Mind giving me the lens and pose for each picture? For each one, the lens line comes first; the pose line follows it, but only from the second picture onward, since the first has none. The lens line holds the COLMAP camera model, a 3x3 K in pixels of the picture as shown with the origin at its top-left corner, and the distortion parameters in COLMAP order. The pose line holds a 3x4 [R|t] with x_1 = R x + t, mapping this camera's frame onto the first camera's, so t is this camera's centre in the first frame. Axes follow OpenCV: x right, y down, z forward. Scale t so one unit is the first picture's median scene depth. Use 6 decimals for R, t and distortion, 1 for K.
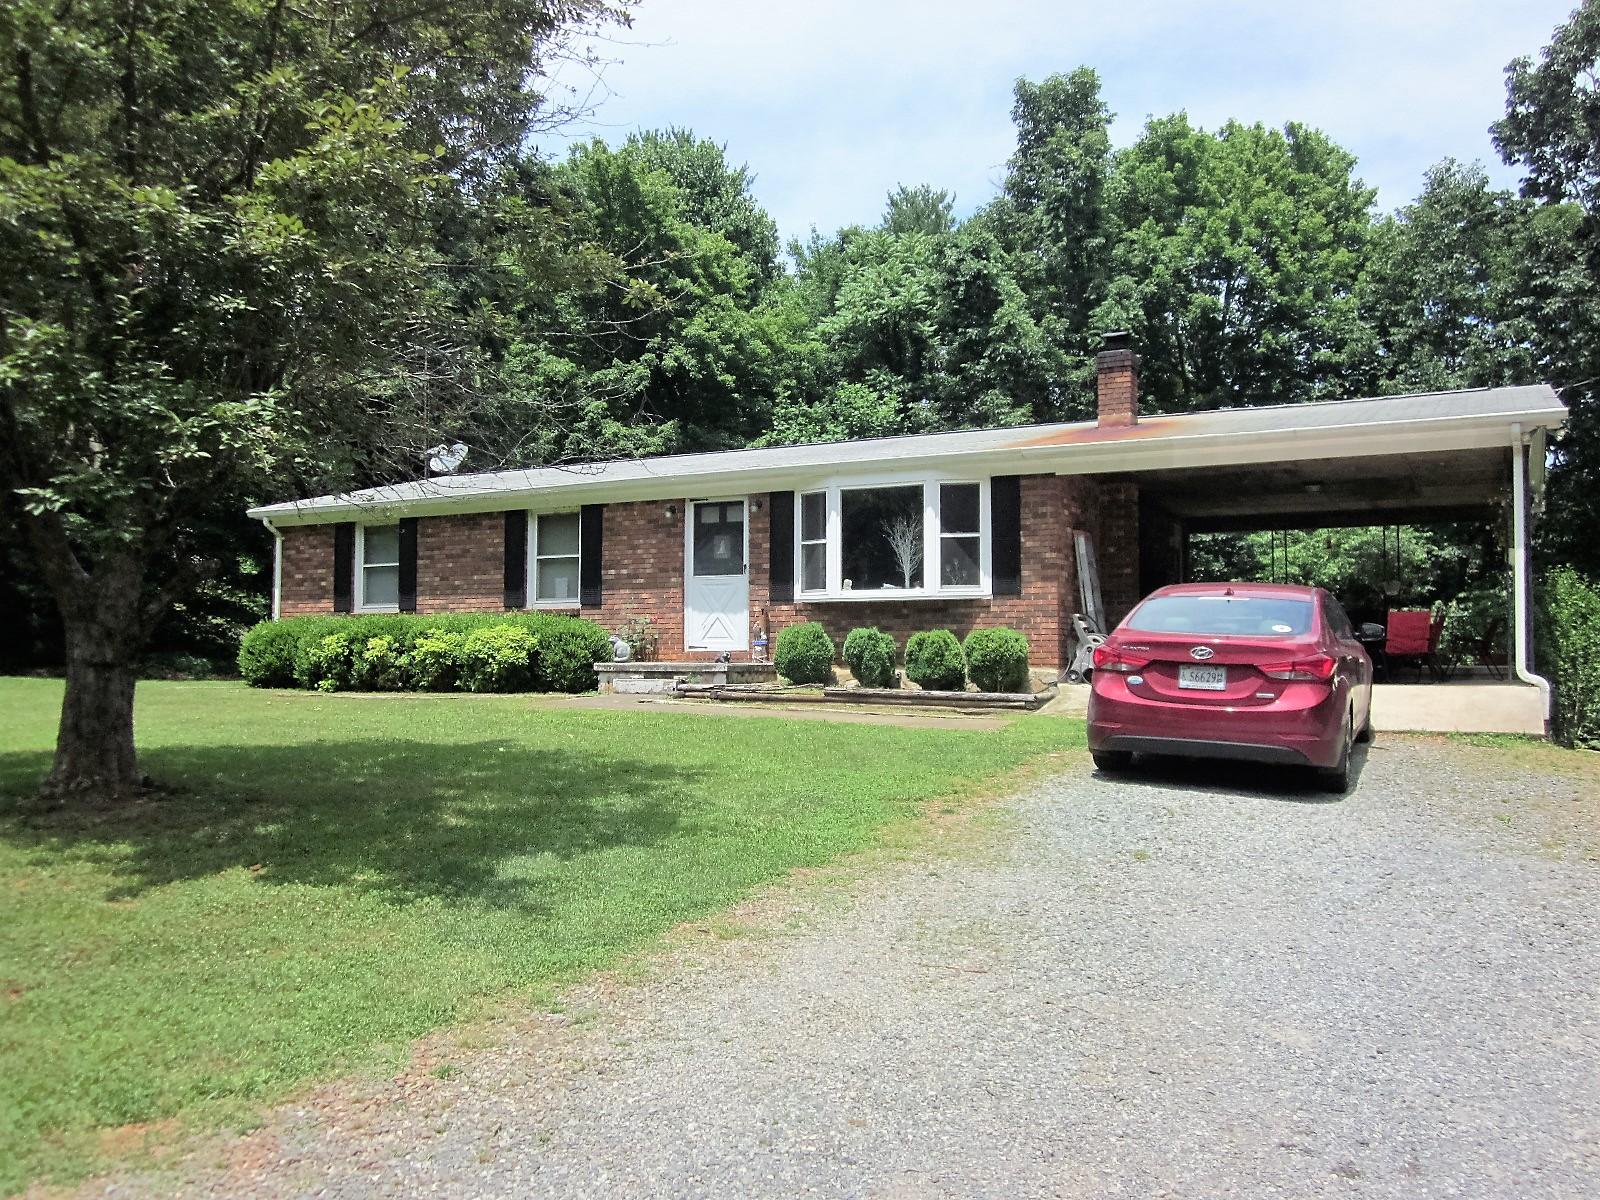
lens RADIAL K [[1323.5, 0, 810.6], [0, 1323.5, 595.9], [0, 0, 1]] dist [-0.042954, 0.011858]
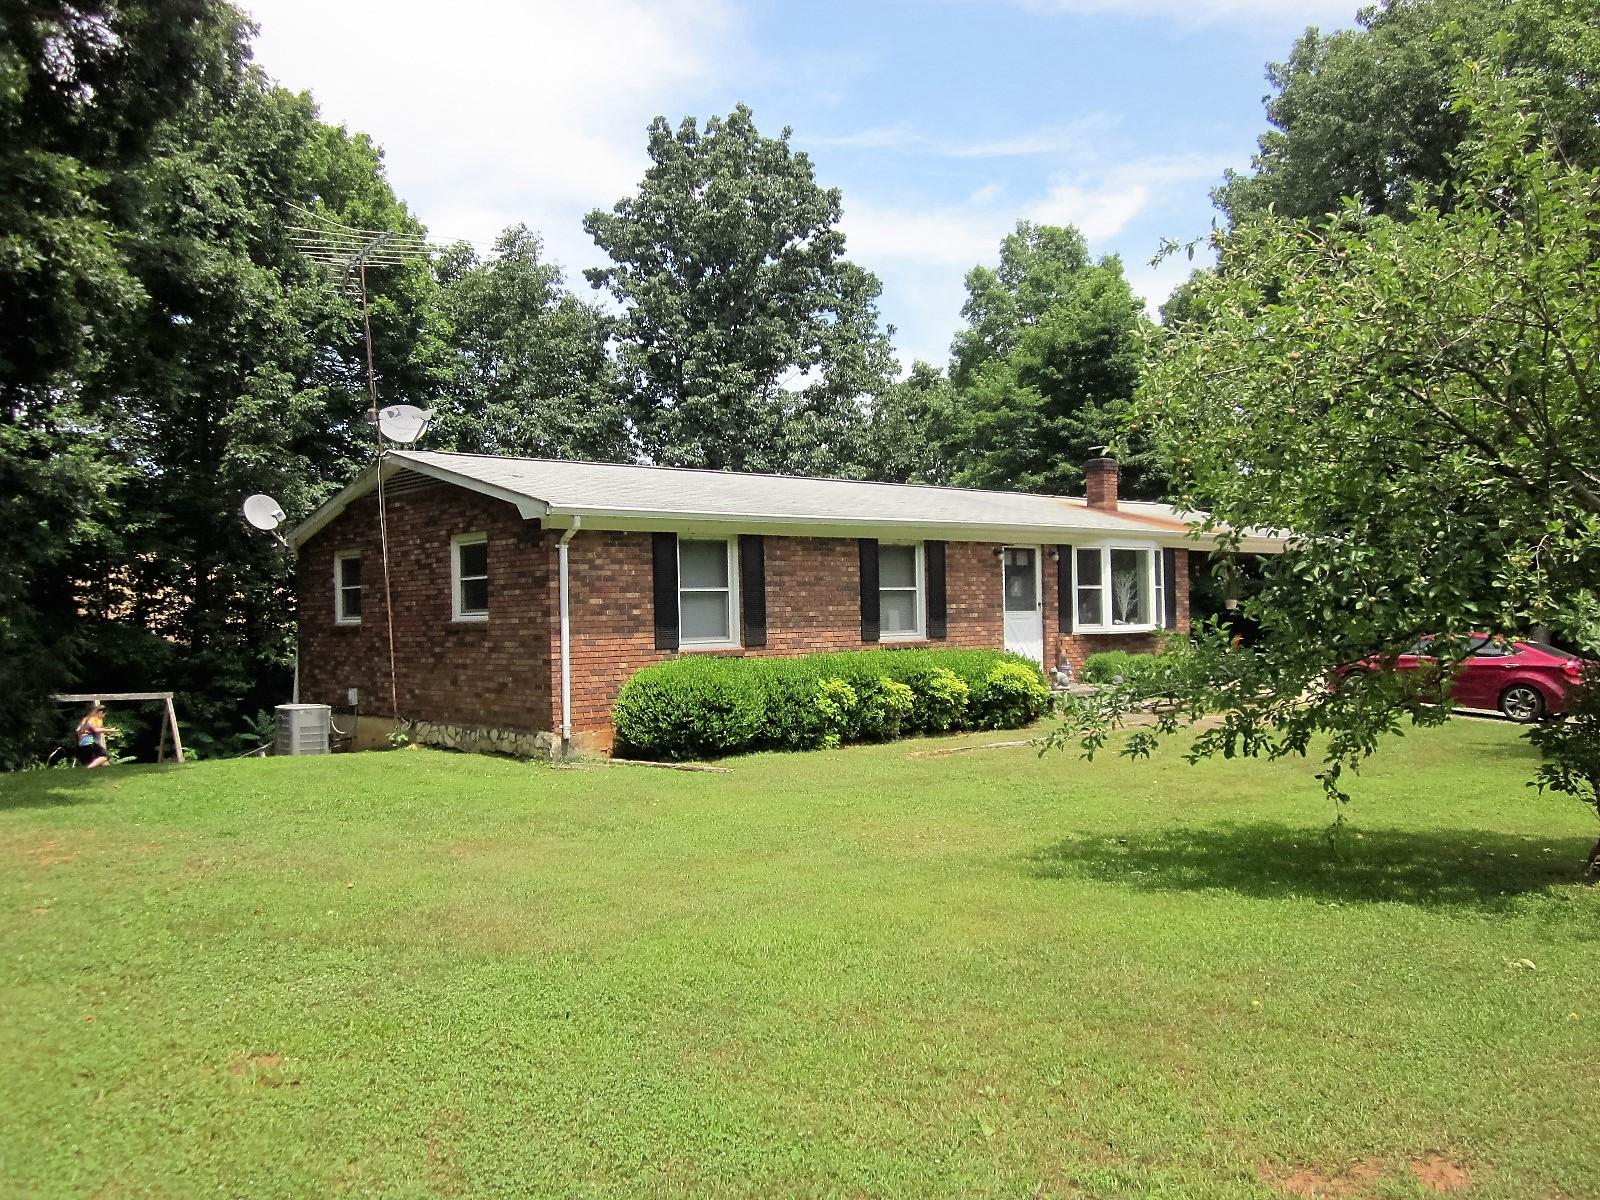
lens RADIAL K [[1323.5, 0, 805.0], [0, 1323.5, 603.5], [0, 0, 1]] dist [-0.042954, 0.011858]
pose [[0.348930, -0.000436, 0.937149, -1.218094], [-0.027978, 0.999549, 0.010882, -0.029275], [-0.936731, -0.030016, 0.348760, 0.764016]]
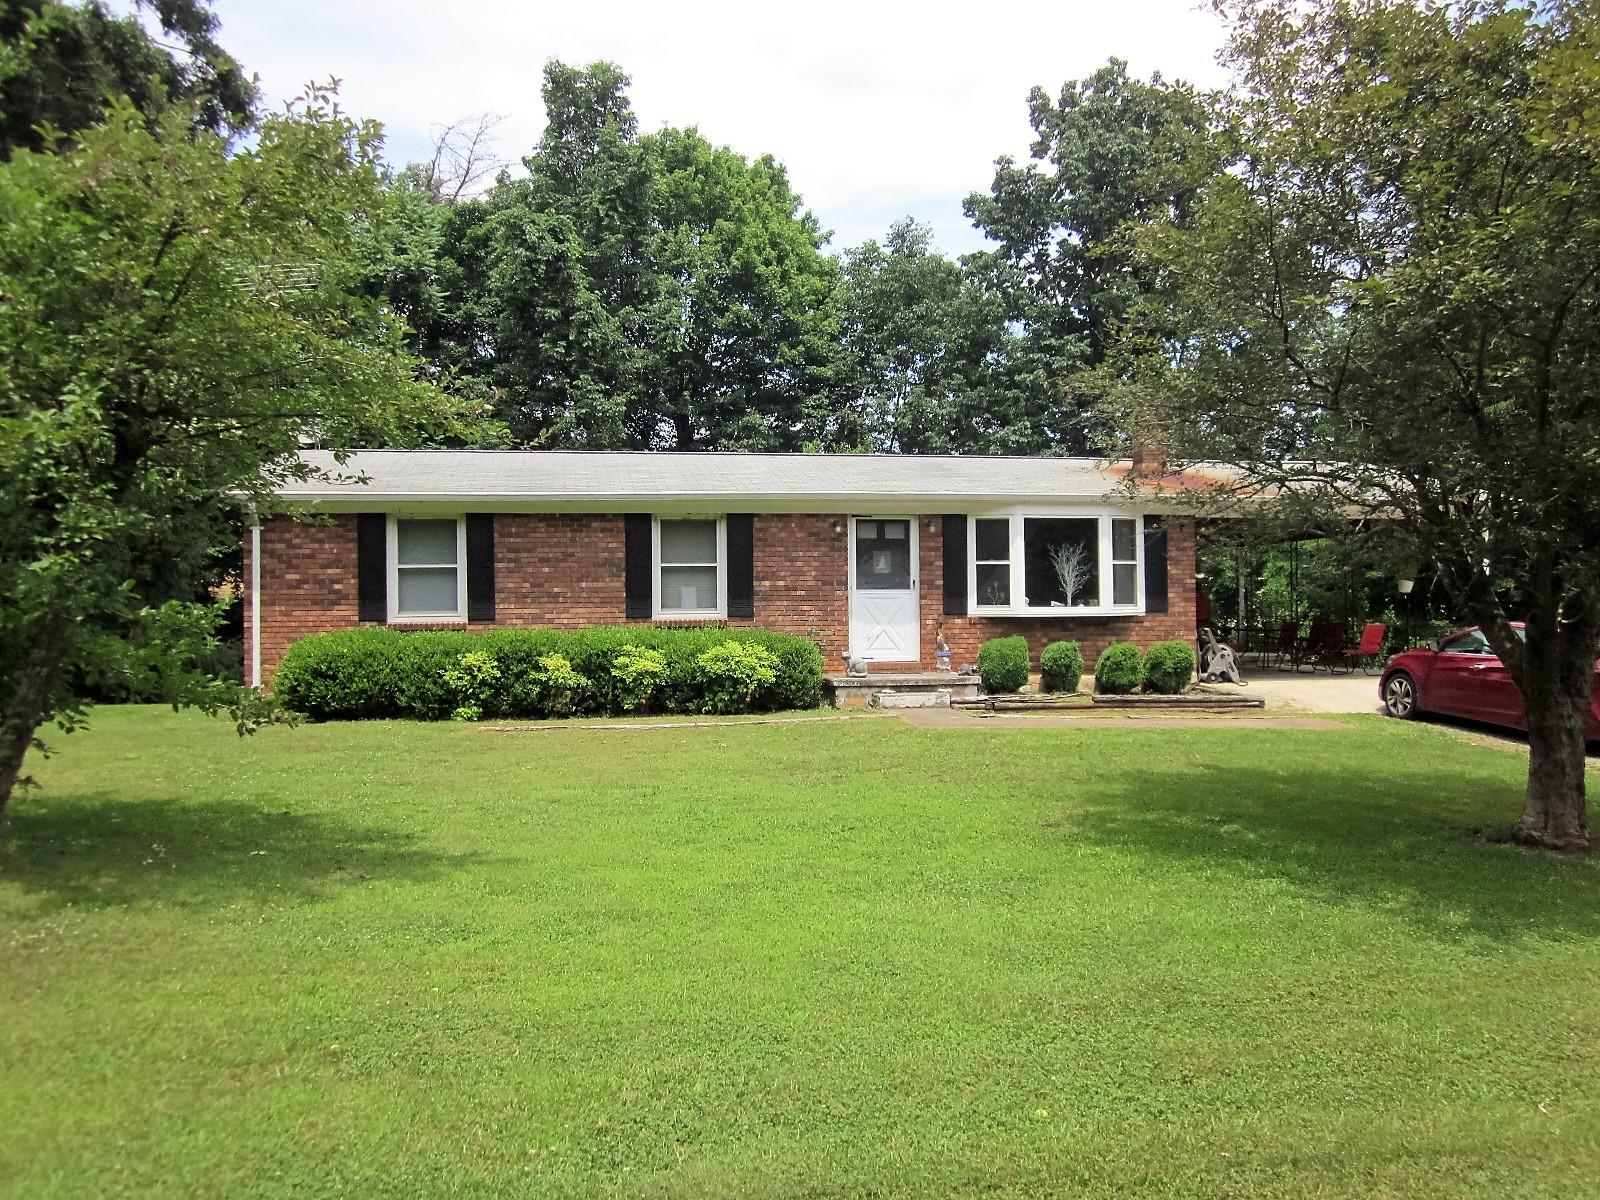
lens RADIAL K [[1323.5, 0, 805.6], [0, 1323.5, 602.7], [0, 0, 1]] dist [-0.042954, 0.011858]
pose [[0.788362, -0.002018, 0.615209, -0.756330], [-0.020798, 0.999336, 0.029930, -0.034897], [-0.614861, -0.036391, 0.787796, 0.209075]]
